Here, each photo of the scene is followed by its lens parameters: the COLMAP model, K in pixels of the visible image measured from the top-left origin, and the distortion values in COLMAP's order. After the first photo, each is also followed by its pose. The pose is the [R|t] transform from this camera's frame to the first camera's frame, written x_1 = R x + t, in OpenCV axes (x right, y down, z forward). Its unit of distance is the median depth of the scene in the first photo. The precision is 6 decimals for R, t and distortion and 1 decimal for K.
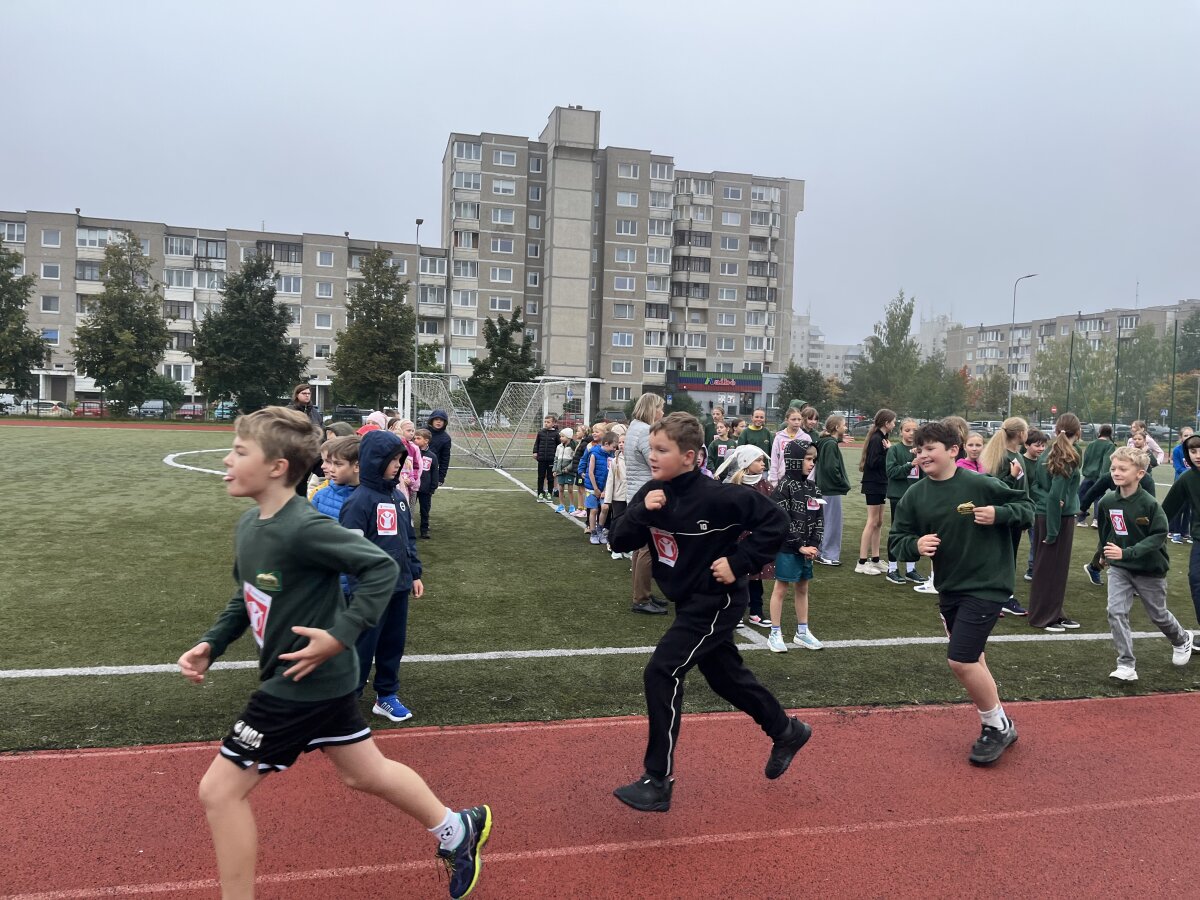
lens RADIAL K [[896.6, 0, 605.2], [0, 896.6, 443.9], [0, 0, 1]] dist [0.072380, -0.095739]
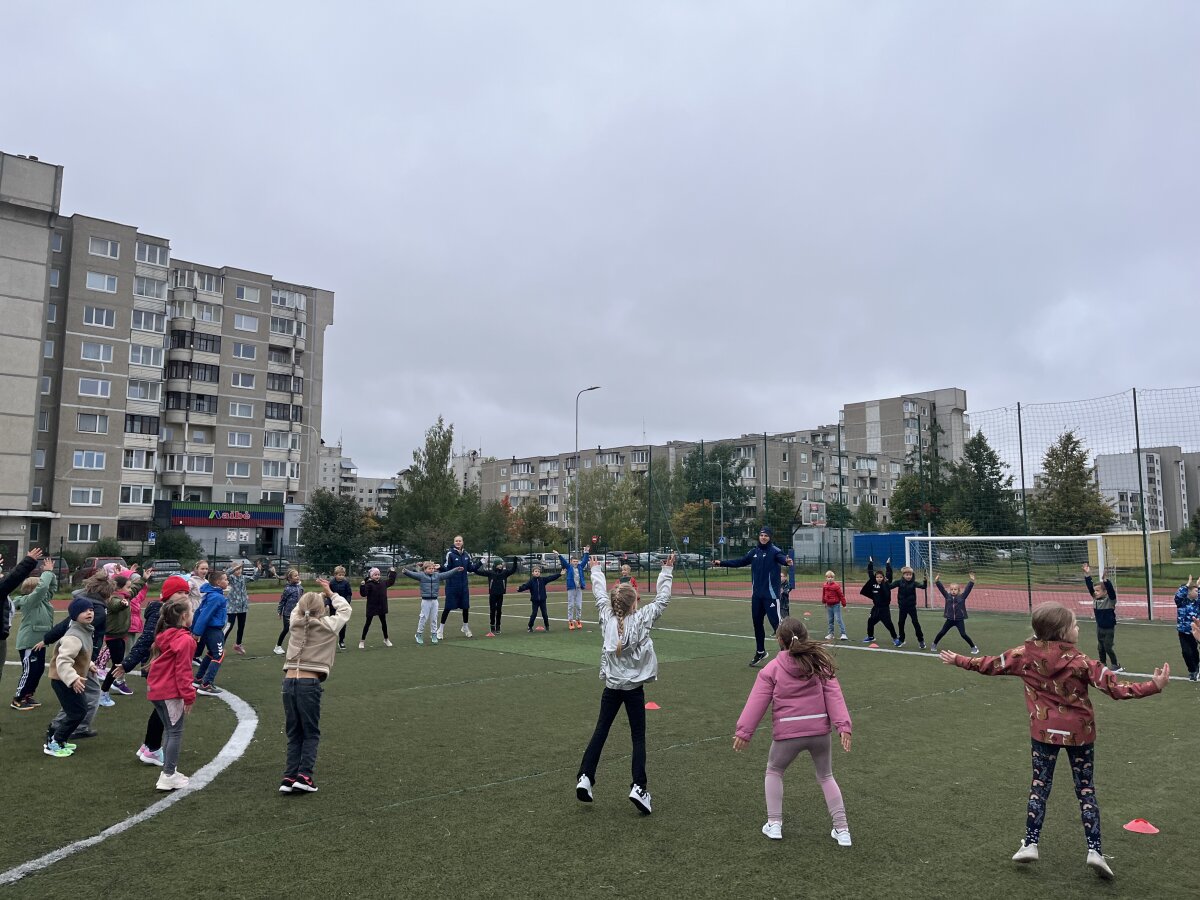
lens RADIAL K [[896.6, 0, 591.7], [0, 896.6, 440.9], [0, 0, 1]] dist [0.072380, -0.095739]
pose [[0.881429, 0.027869, 0.471493, 0.028848], [0.044667, 0.988865, -0.141951, -0.004823], [-0.470199, 0.146180, 0.870370, 0.126365]]
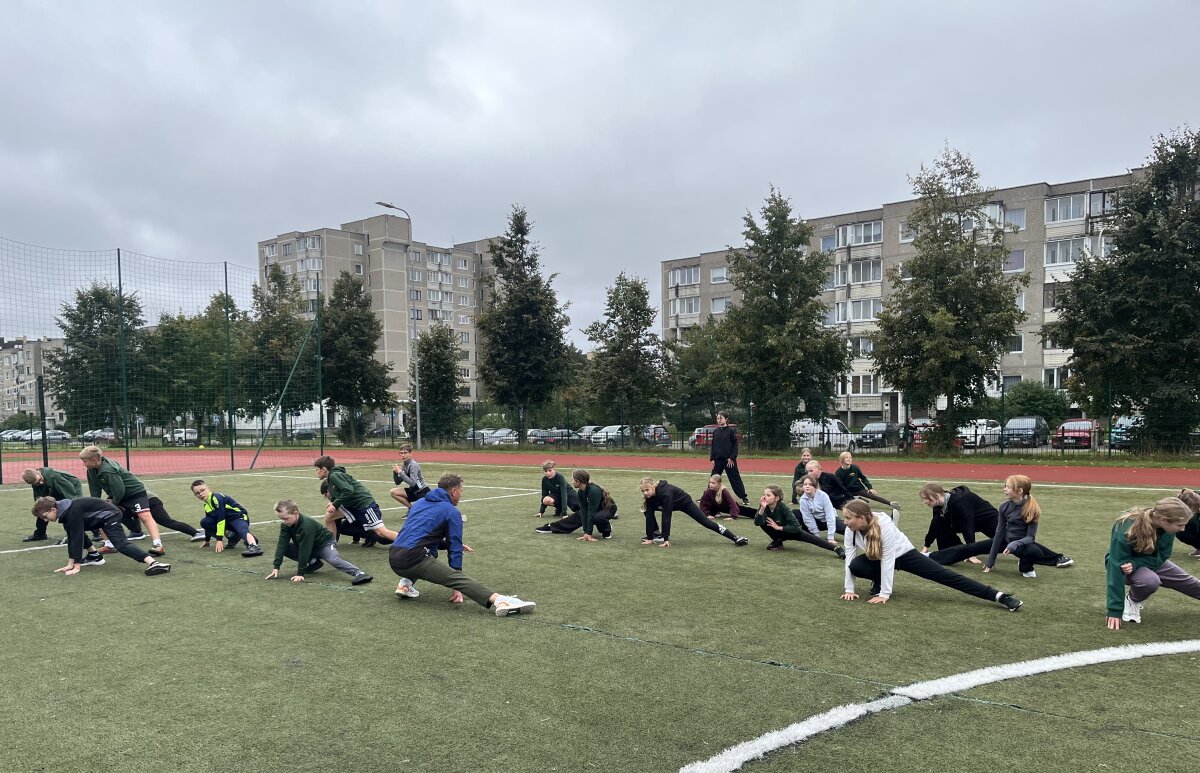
lens RADIAL K [[914.7, 0, 588.2], [0, 914.7, 461.6], [0, 0, 1]] dist [0.063581, -0.067830]
pose [[0.593369, -0.002387, -0.804927, -0.073186], [0.005102, 0.999987, 0.000796, -0.010434], [0.804915, -0.004579, 0.593373, 0.190342]]
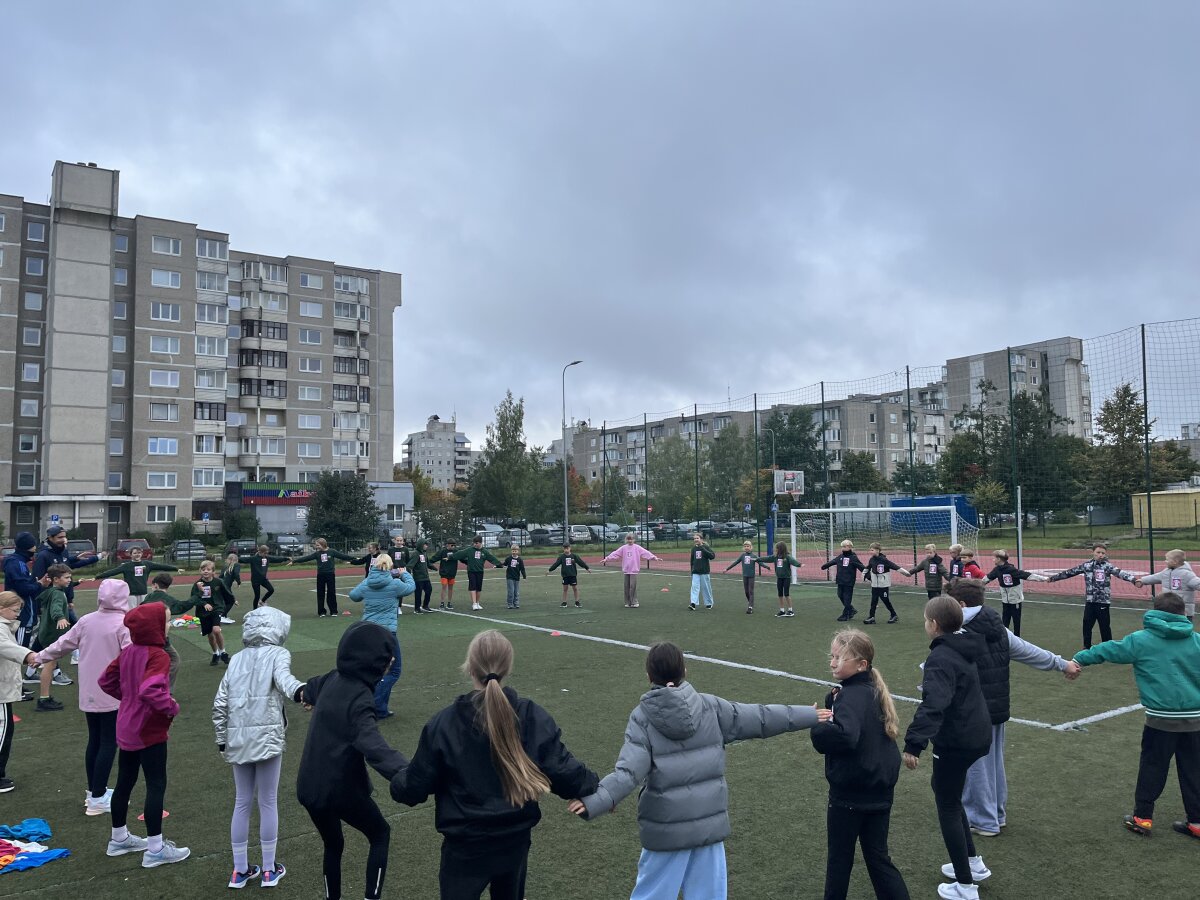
lens RADIAL K [[896.6, 0, 606.4], [0, 896.6, 450.7], [0, 0, 1]] dist [0.072380, -0.095739]
pose [[0.935081, -0.022754, 0.353704, 0.096614], [0.062559, 0.992865, -0.101514, -0.004312], [-0.348871, 0.117051, 0.929832, 0.094664]]
